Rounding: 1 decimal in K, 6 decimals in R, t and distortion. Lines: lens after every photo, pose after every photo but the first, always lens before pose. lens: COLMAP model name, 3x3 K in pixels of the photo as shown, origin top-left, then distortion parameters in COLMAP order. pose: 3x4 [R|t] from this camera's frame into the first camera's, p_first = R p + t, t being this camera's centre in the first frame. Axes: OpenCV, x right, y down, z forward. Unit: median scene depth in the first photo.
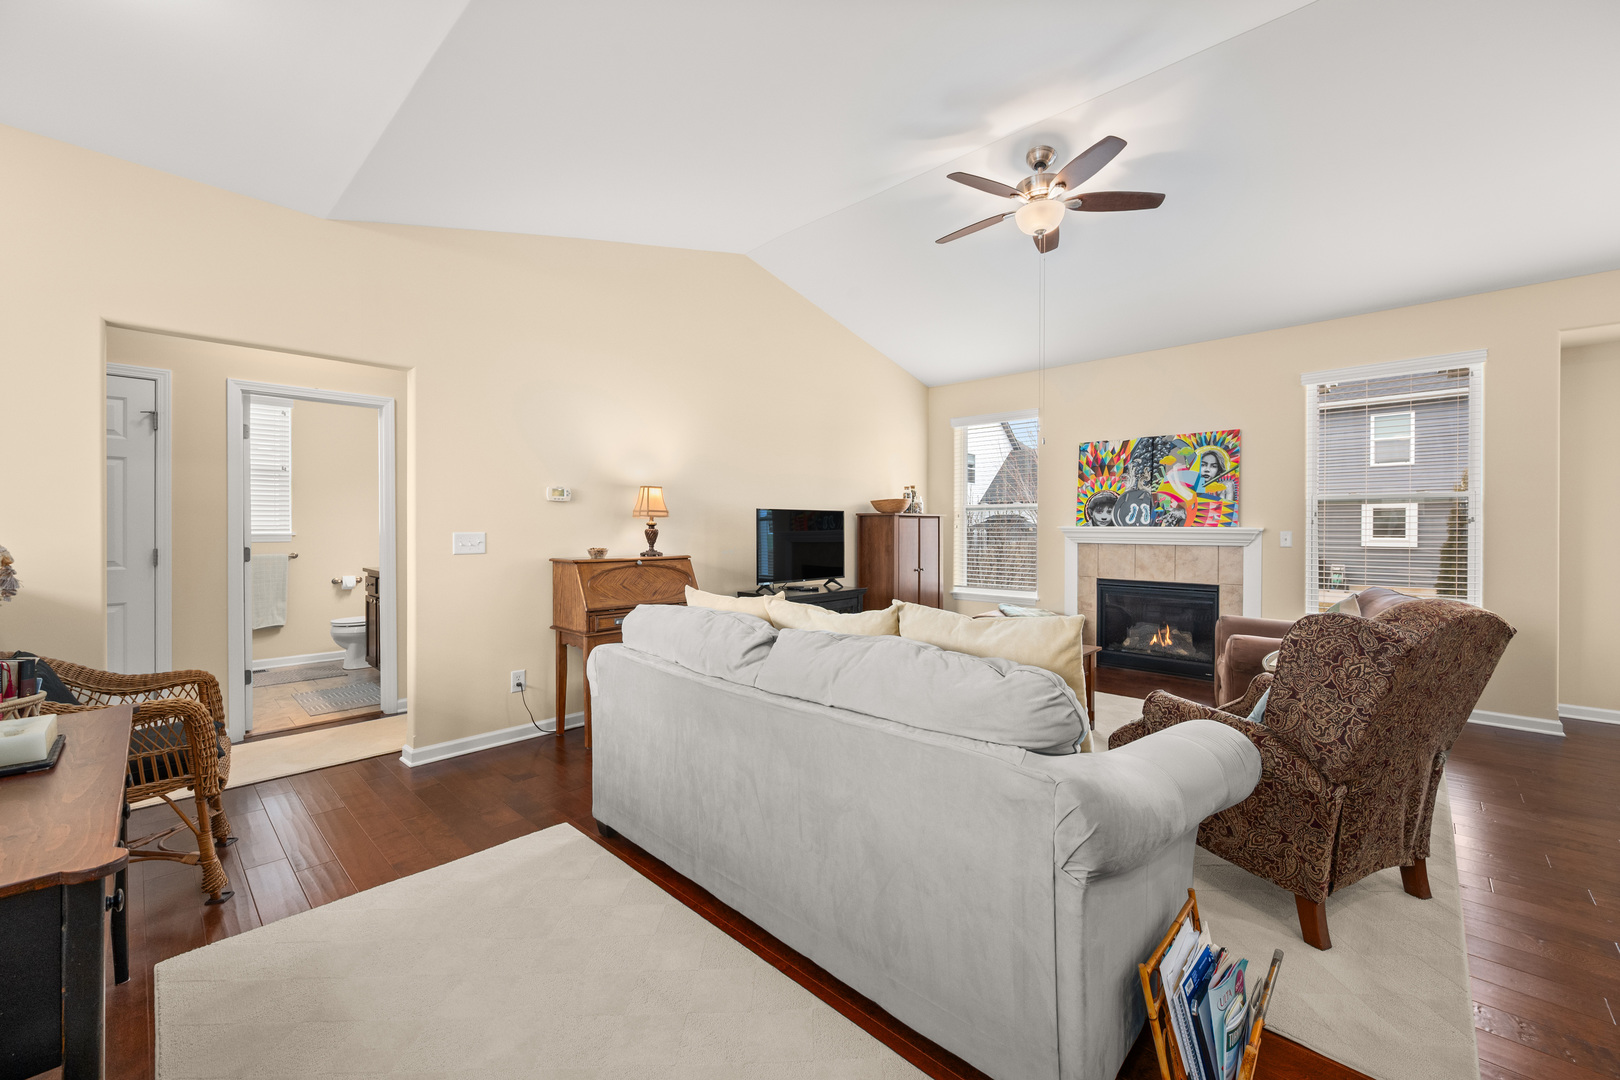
lens RADIAL K [[634.8, 0, 813.1], [0, 634.8, 531.0], [0, 0, 1]] dist [0.001773, -0.000060]
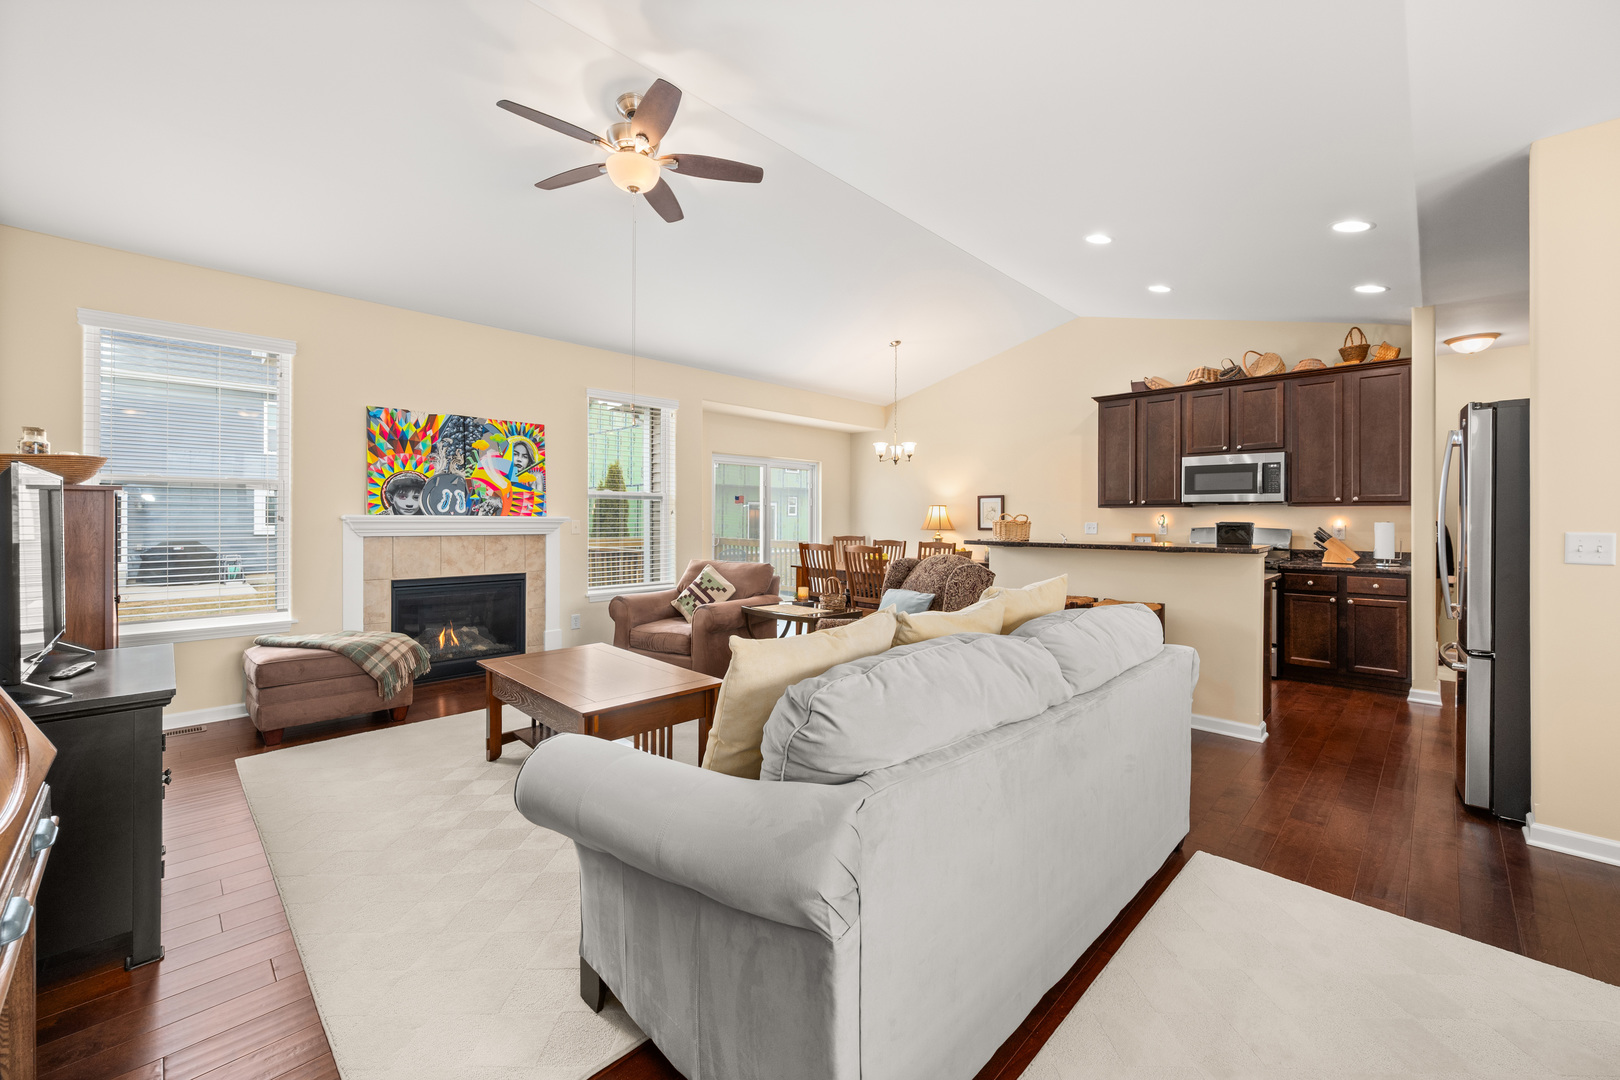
lens RADIAL K [[649.4, 0, 812.7], [0, 649.4, 517.6], [0, 0, 1]] dist [0.000250, -0.000032]
pose [[0.025900, 0.000255, 0.999665, -0.377793], [0.001728, 0.999998, -0.000300, -0.002916], [-0.999663, 0.001735, 0.025899, 0.484246]]
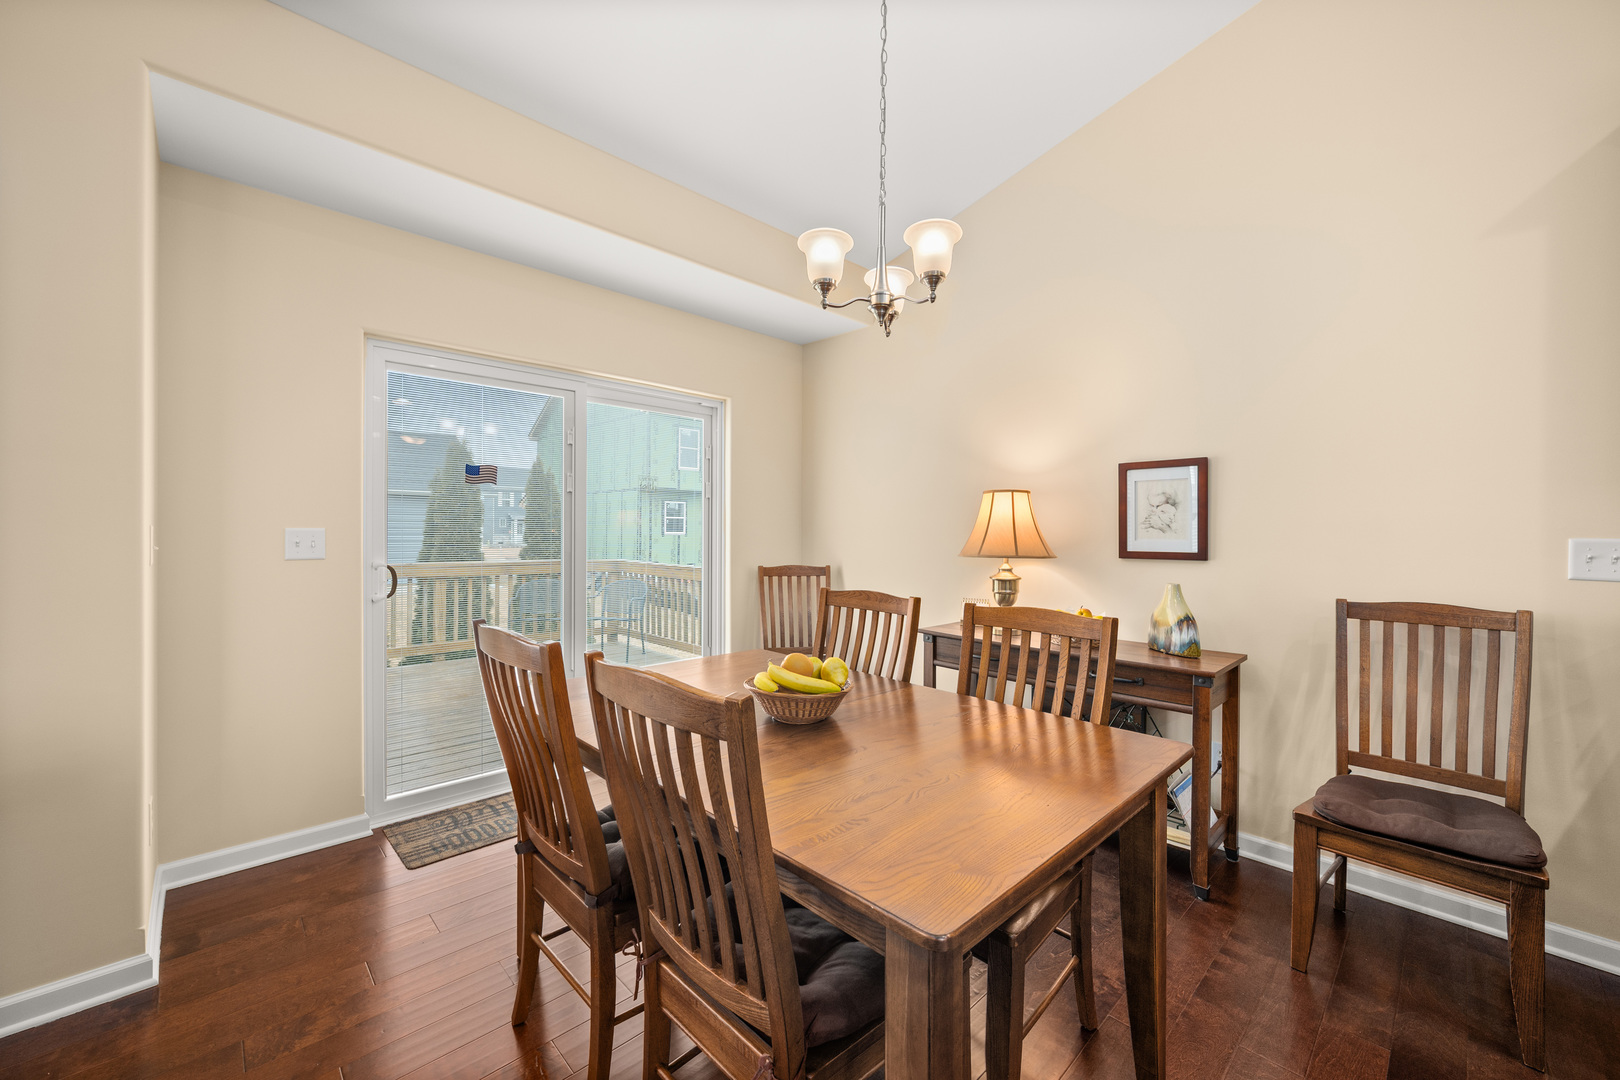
lens RADIAL K [[634.8, 0, 813.1], [0, 634.8, 531.0], [0, 0, 1]] dist [0.001773, -0.000060]
pose [[0.055281, 0.000752, 0.998471, 0.565668], [0.000060, 1.000000, -0.000756, 0.003654], [-0.998471, 0.000102, 0.055281, 0.371644]]
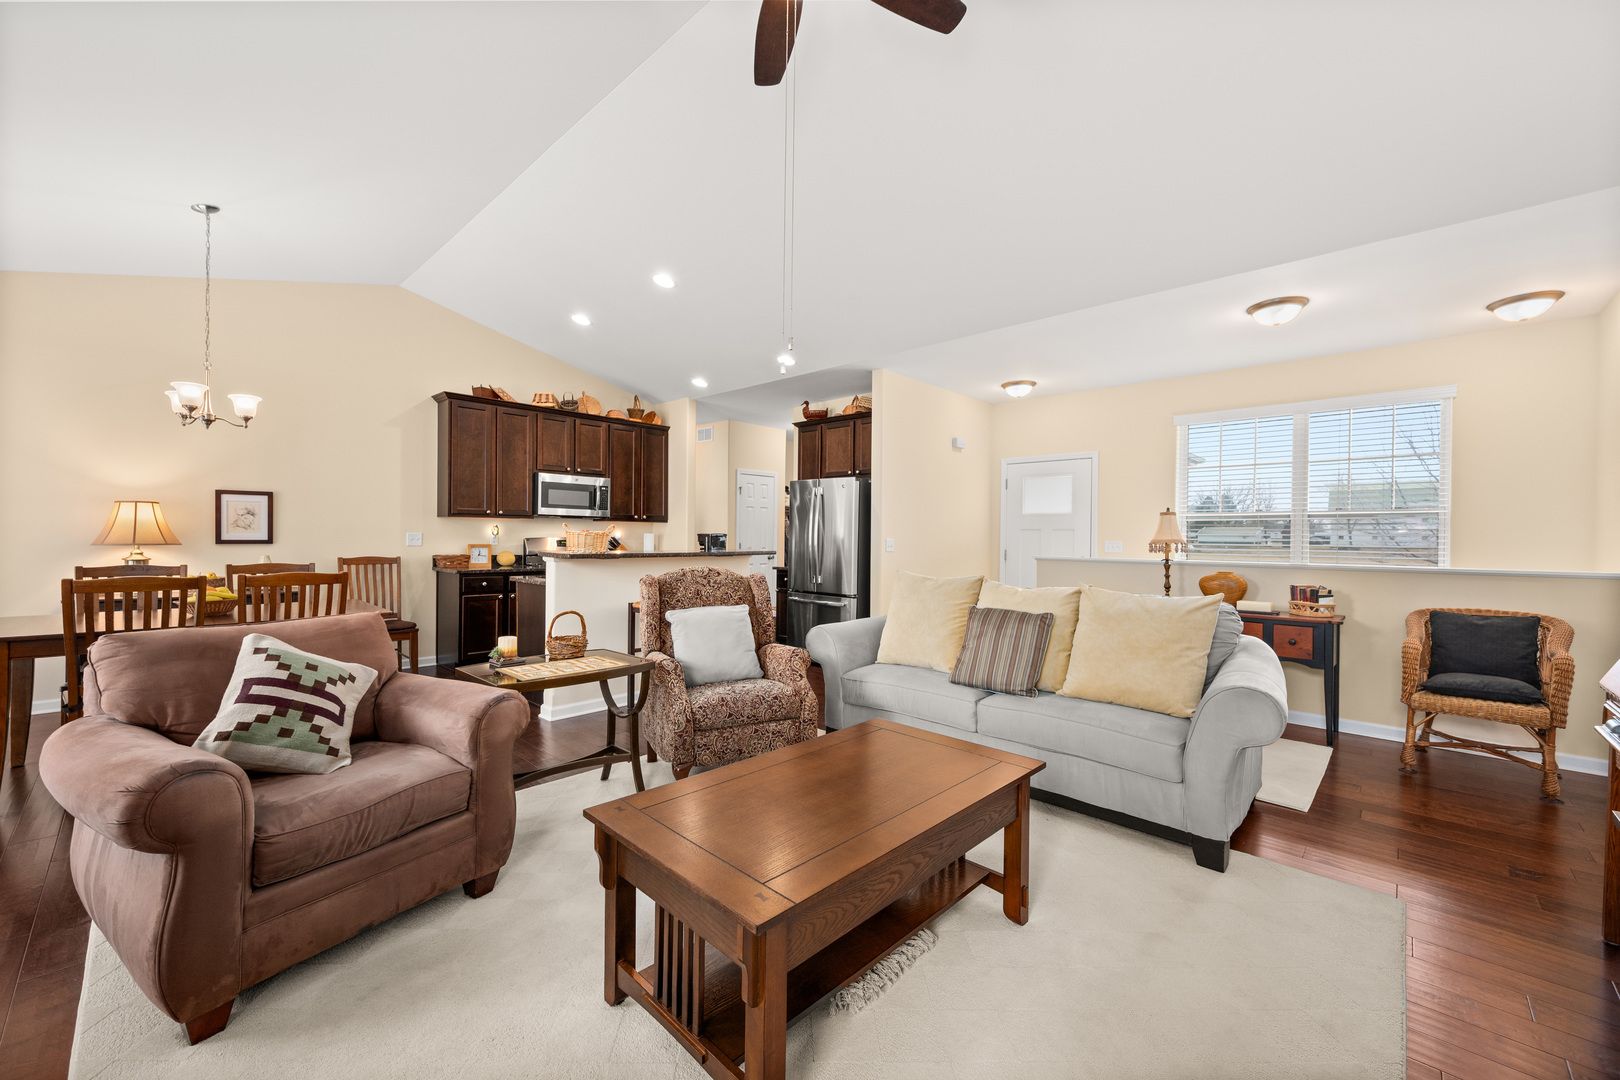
lens RADIAL K [[634.8, 0, 813.1], [0, 634.8, 531.0], [0, 0, 1]] dist [0.001773, -0.000060]
pose [[-0.999735, -0.014475, 0.017898, 0.229077], [-0.014482, 0.999895, -0.000266, -0.005097], [-0.017892, -0.000525, -0.999840, 1.044122]]
